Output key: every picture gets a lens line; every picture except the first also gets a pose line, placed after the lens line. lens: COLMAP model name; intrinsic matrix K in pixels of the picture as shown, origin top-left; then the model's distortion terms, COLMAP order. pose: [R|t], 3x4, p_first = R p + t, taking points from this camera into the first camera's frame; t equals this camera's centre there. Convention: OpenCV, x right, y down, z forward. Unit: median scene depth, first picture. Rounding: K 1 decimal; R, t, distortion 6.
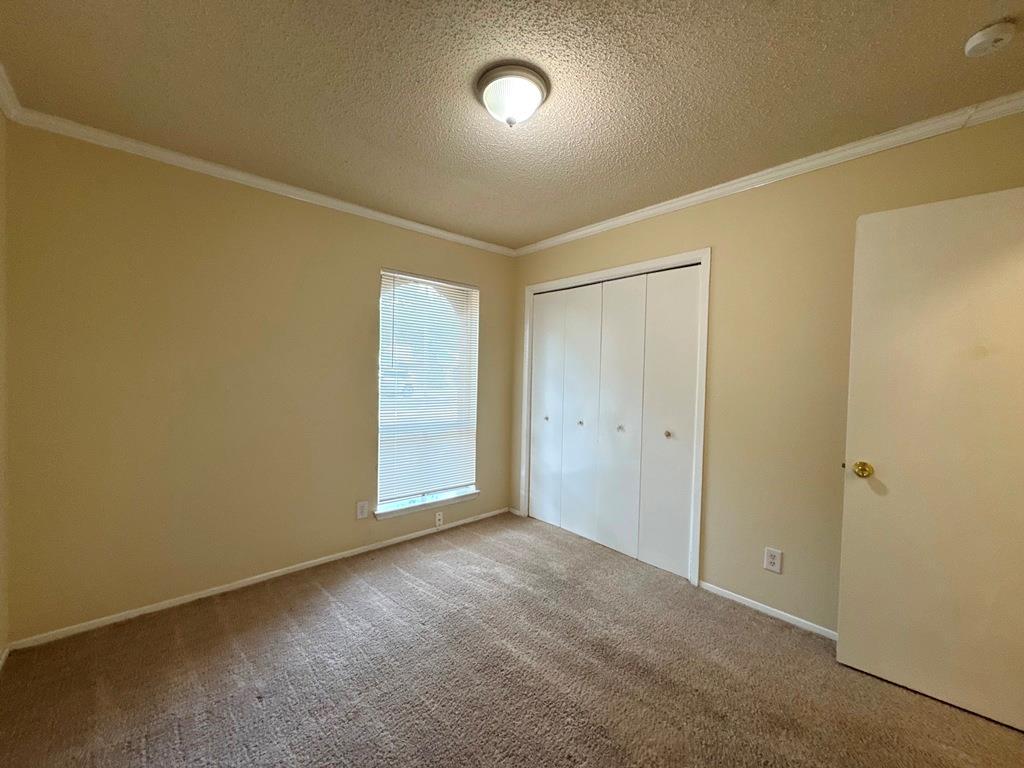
lens RADIAL K [[410.1, 0, 511.3], [0, 410.1, 382.9], [0, 0, 1]] dist [-0.004276, 0.000479]
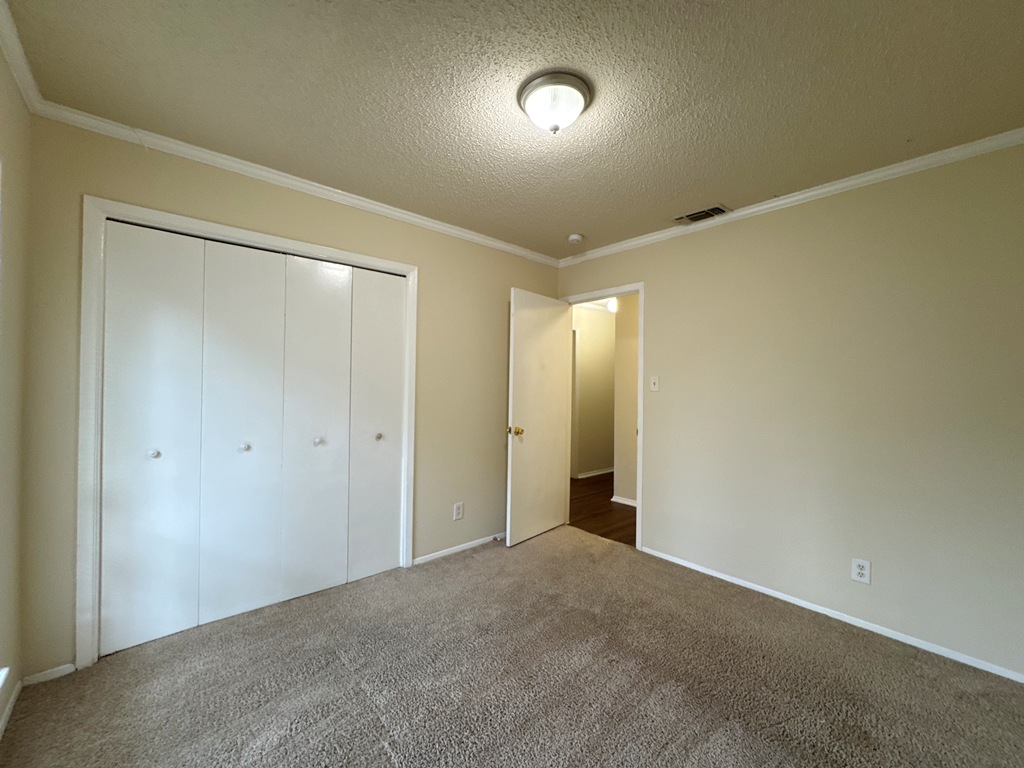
lens RADIAL K [[410.1, 0, 511.3], [0, 410.1, 382.9], [0, 0, 1]] dist [-0.004276, 0.000479]
pose [[0.005344, -0.020770, 0.999770, -0.668723], [0.008281, 0.999751, 0.020726, -0.026488], [-0.999951, 0.008168, 0.005515, 0.732116]]
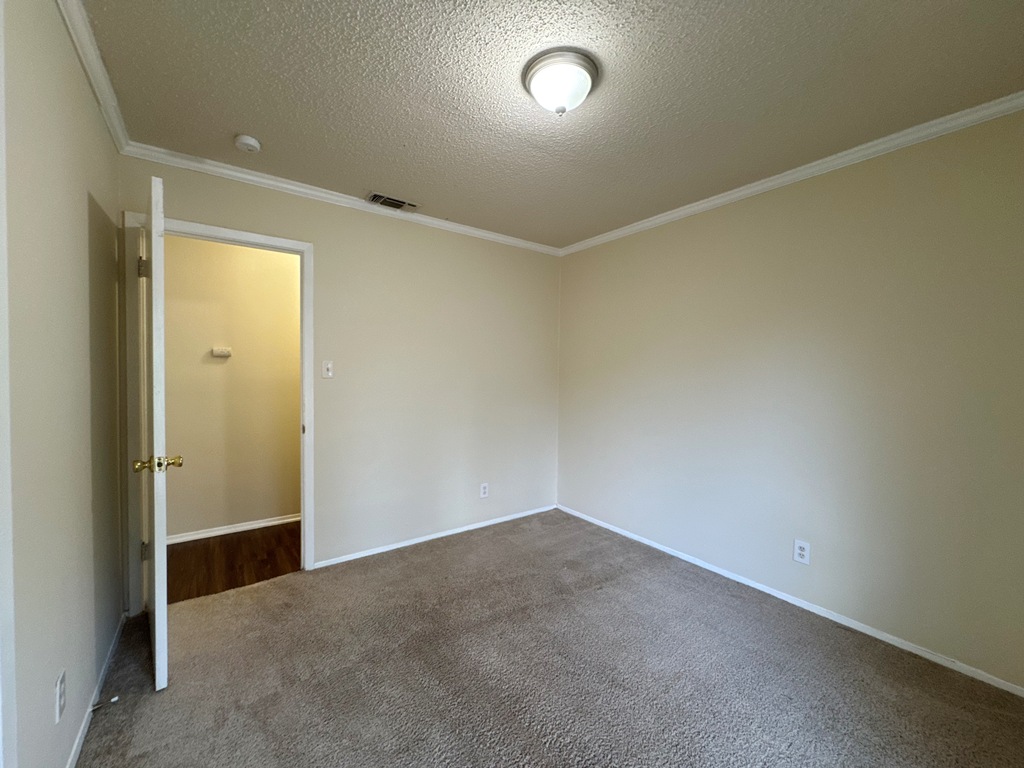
lens RADIAL K [[410.1, 0, 511.3], [0, 410.1, 382.9], [0, 0, 1]] dist [-0.004276, 0.000479]
pose [[-0.994671, -0.037620, 0.095995, 0.001279], [-0.032726, 0.998108, 0.052057, -0.030365], [-0.097772, 0.048638, -0.994020, 1.324204]]
